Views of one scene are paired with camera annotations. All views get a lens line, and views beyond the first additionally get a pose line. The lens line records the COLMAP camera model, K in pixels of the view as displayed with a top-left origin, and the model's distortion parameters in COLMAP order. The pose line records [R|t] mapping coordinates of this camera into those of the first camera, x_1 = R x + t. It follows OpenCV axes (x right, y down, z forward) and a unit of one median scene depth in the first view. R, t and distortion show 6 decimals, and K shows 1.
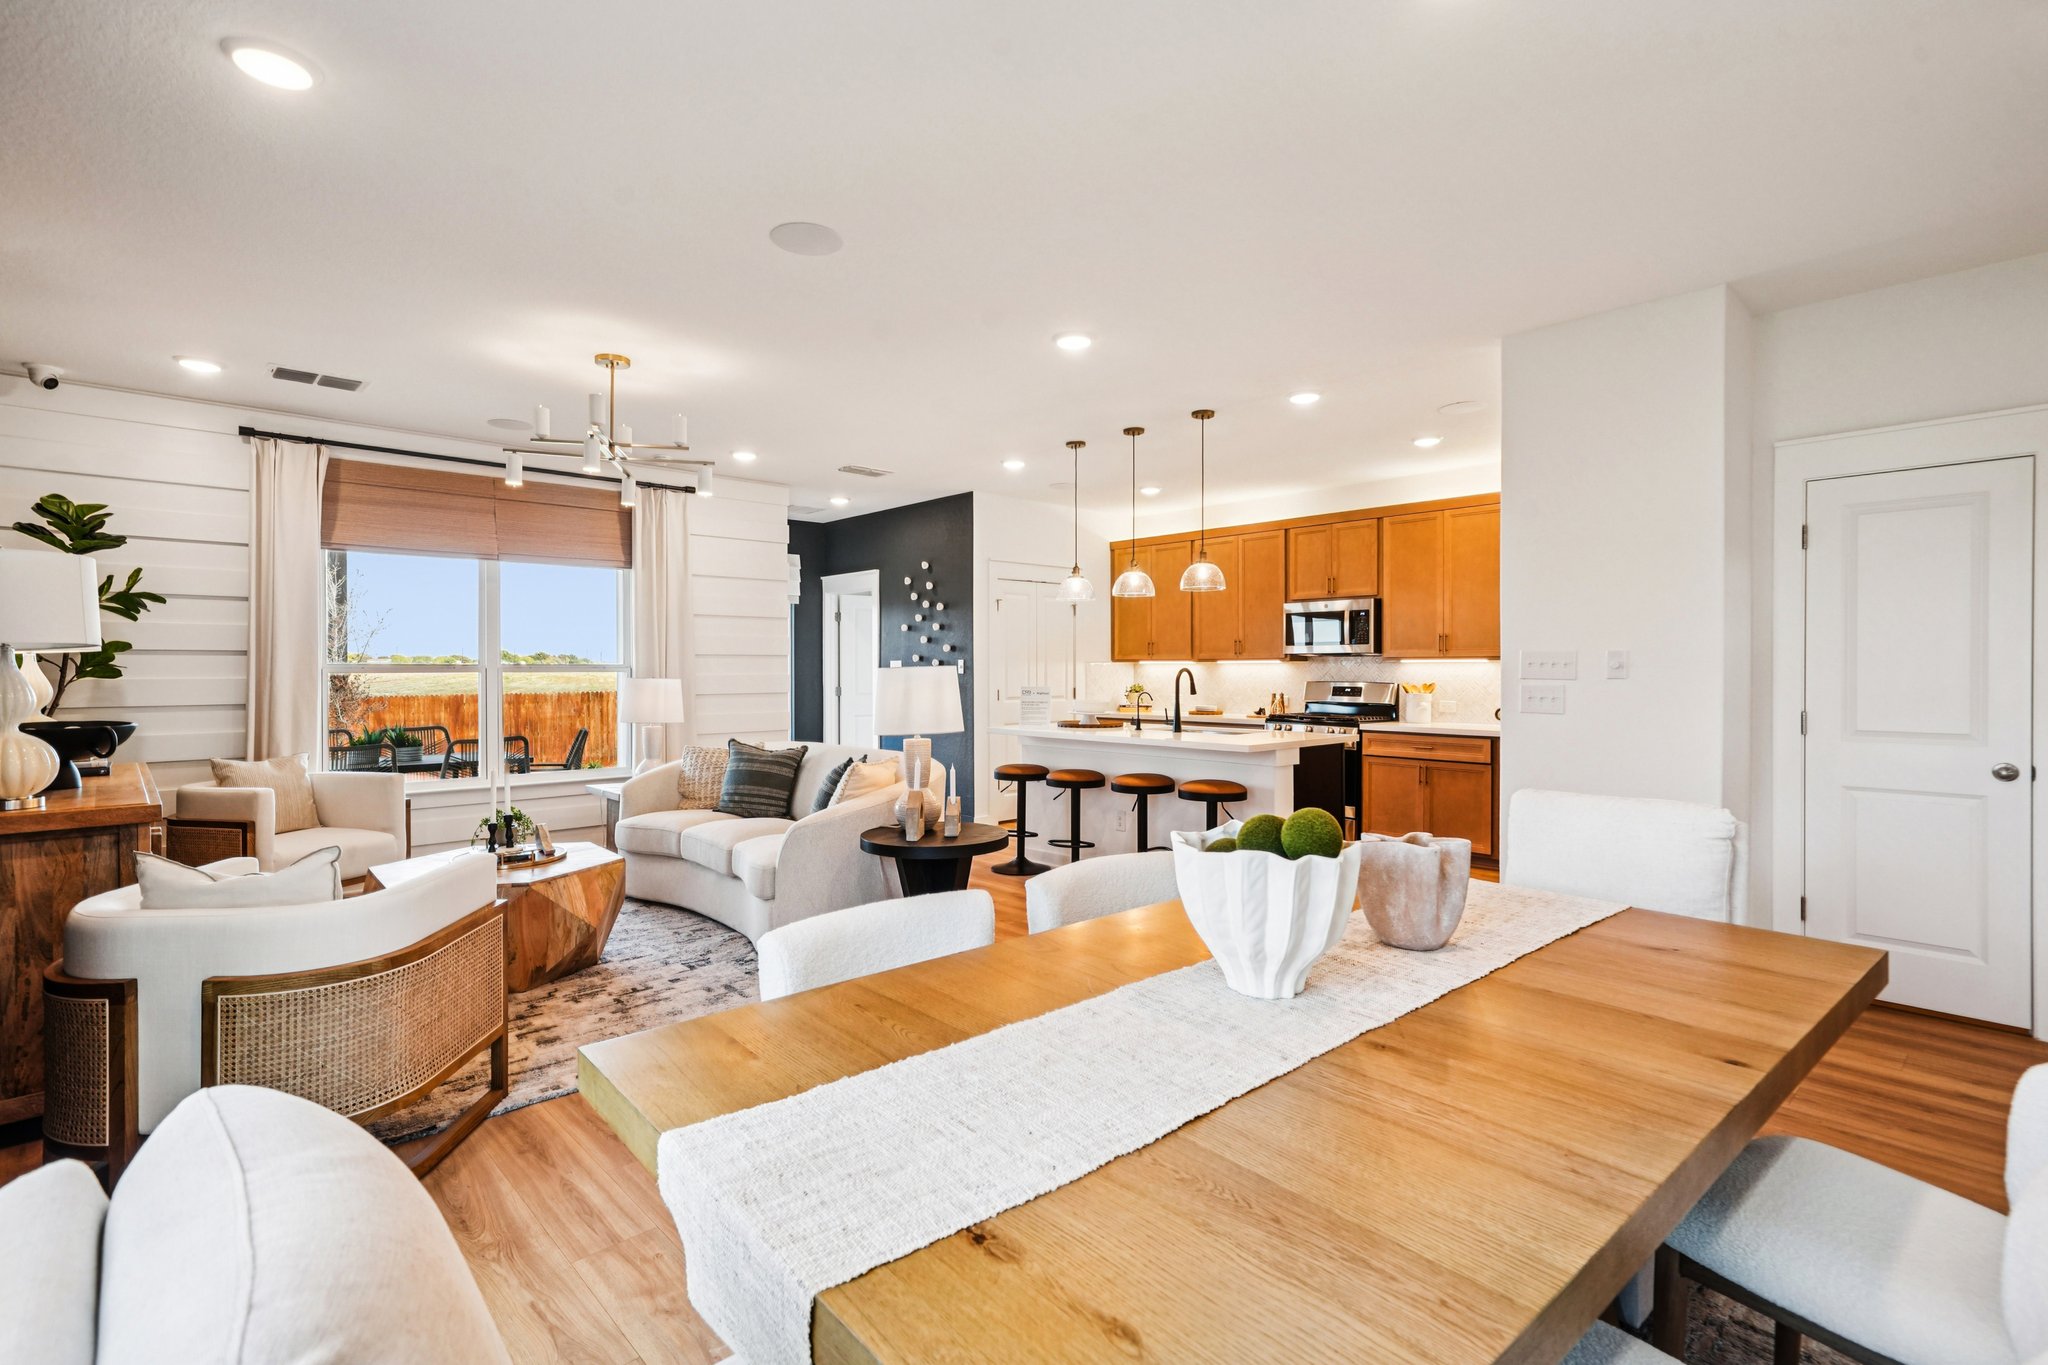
lens RADIAL K [[972.2, 0, 1031.9], [0, 972.2, 635.1], [0, 0, 1]] dist [0.002872, 0.000658]
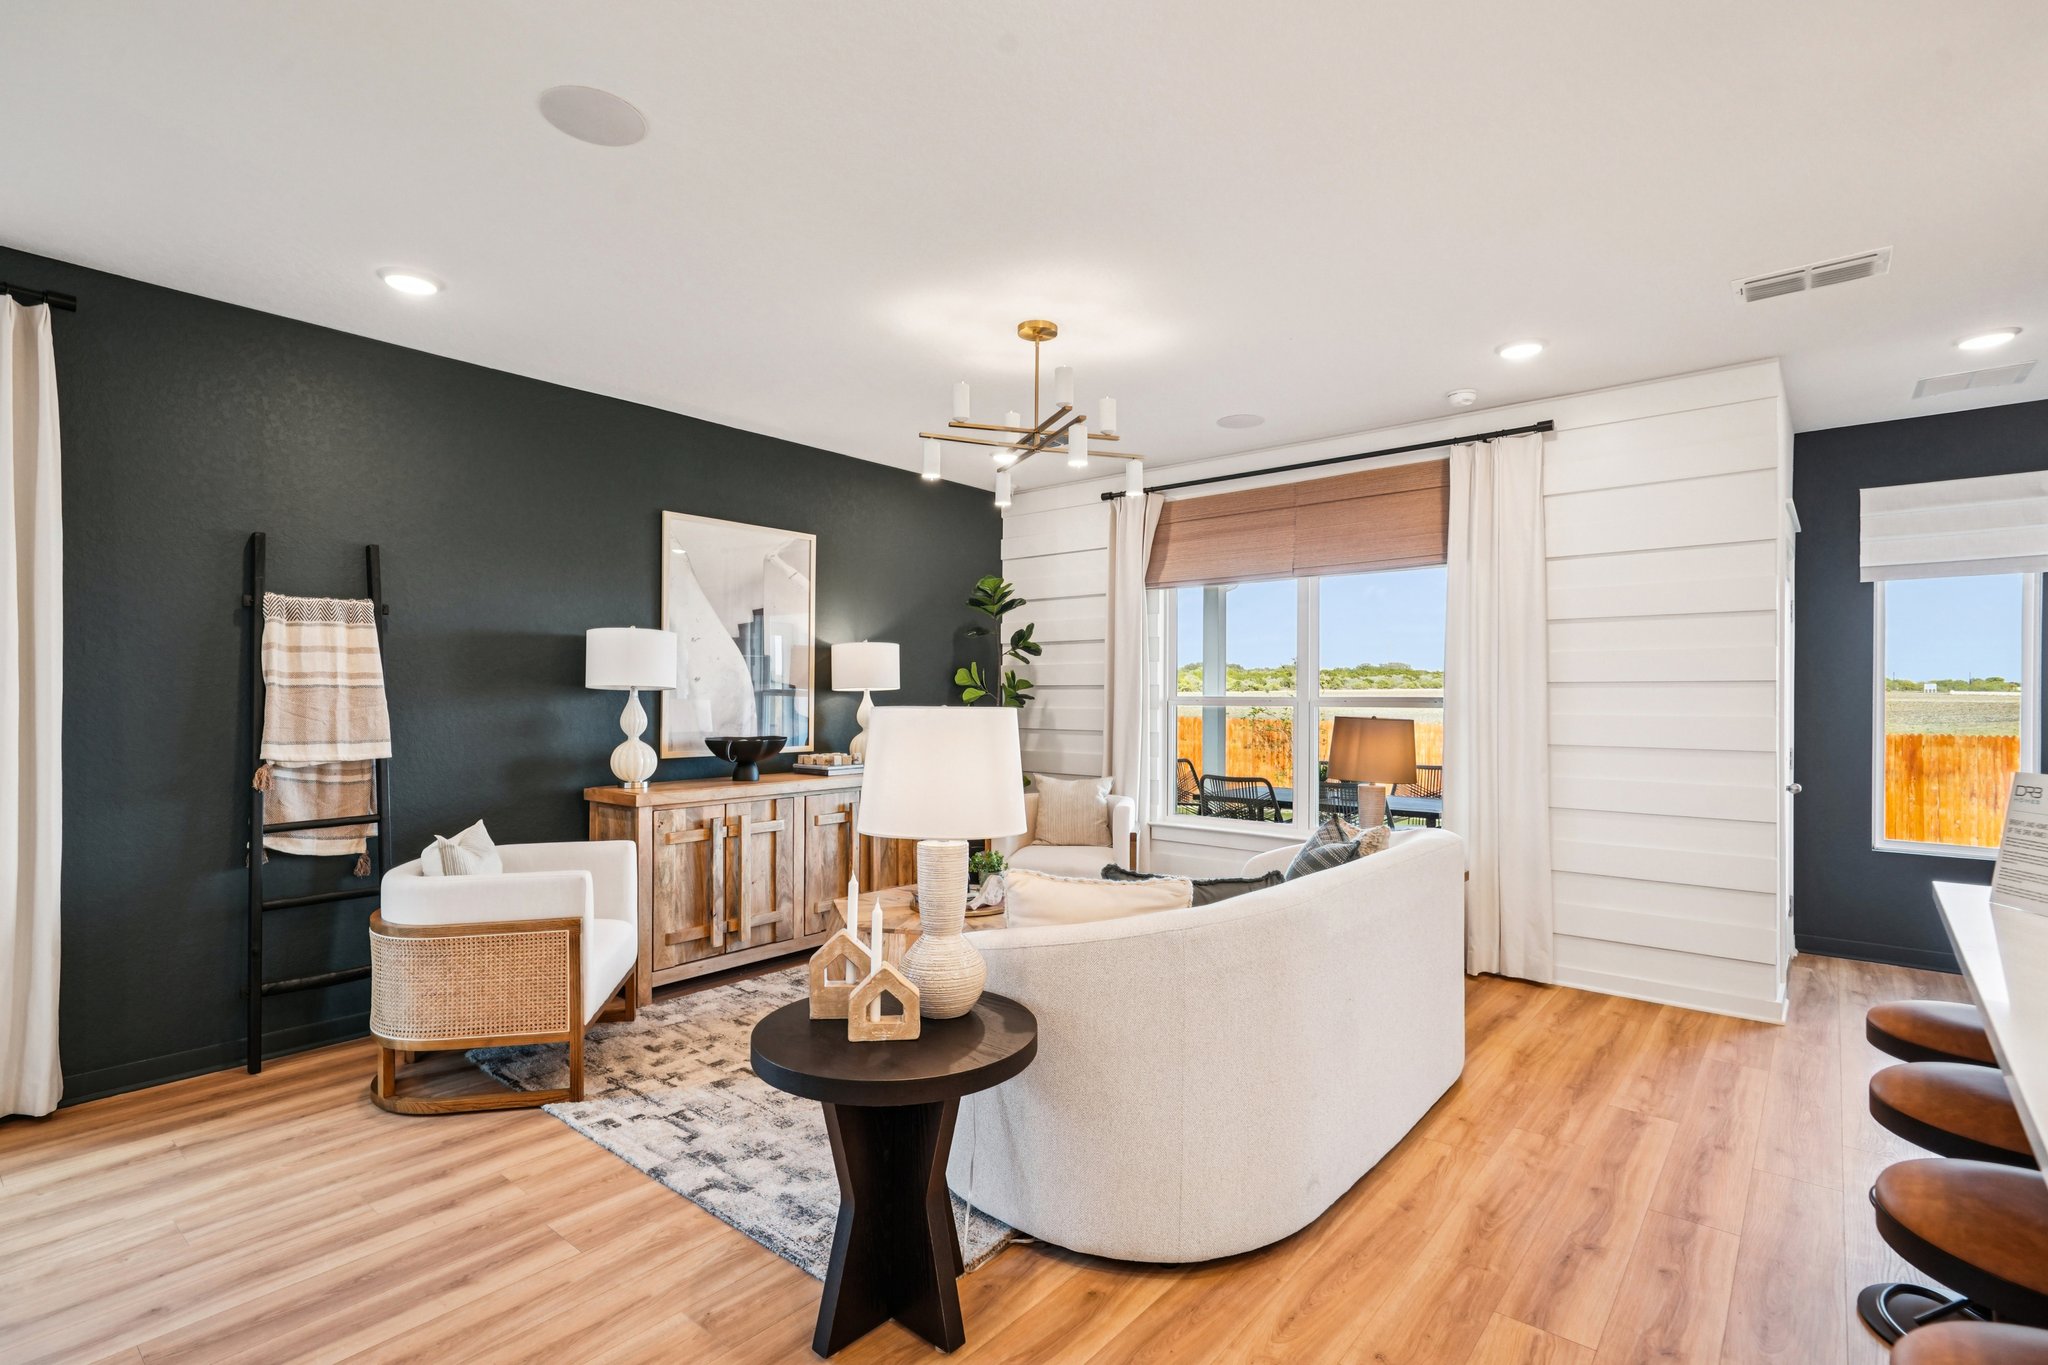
lens RADIAL K [[955.2, 0, 1030.0], [0, 955.2, 695.3], [0, 0, 1]] dist [0.000731, -0.000401]
pose [[0.113365, 0.004677, -0.993542, 0.316778], [0.035109, 0.999346, 0.008711, 0.014878], [0.992933, -0.035870, 0.113127, 0.769233]]
